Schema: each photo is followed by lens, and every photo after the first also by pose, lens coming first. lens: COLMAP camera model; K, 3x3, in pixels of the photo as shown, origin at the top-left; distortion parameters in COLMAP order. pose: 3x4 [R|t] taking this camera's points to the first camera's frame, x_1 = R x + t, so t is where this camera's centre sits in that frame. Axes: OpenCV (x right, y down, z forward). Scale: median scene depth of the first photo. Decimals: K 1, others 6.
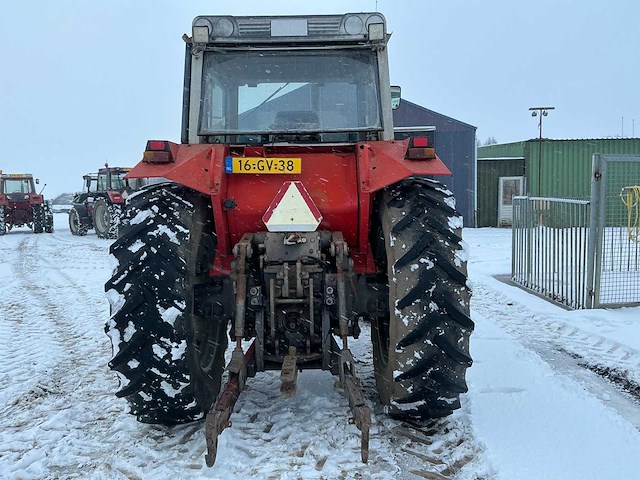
lens RADIAL K [[529.7, 0, 319.9], [0, 529.7, 238.5], [0, 0, 1]] dist [0.150144, -0.299513]
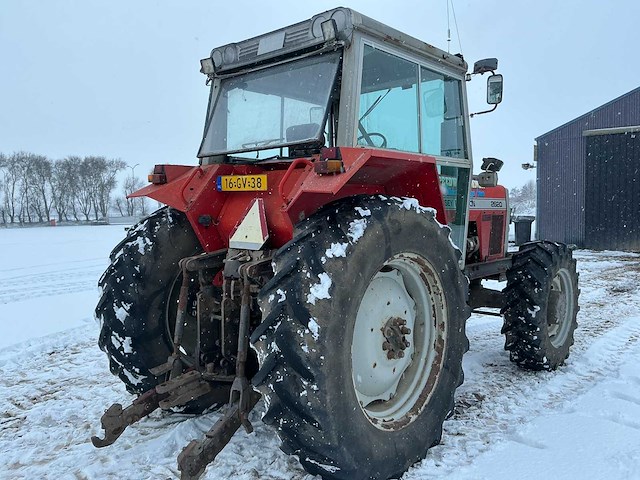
lens RADIAL K [[529.7, 0, 319.9], [0, 529.7, 238.5], [0, 0, 1]] dist [0.150144, -0.299513]
pose [[0.745712, 0.047763, -0.664554, 0.709746], [-0.056381, 0.998373, 0.008490, -0.049004], [0.663879, 0.031137, 0.747192, 0.344836]]
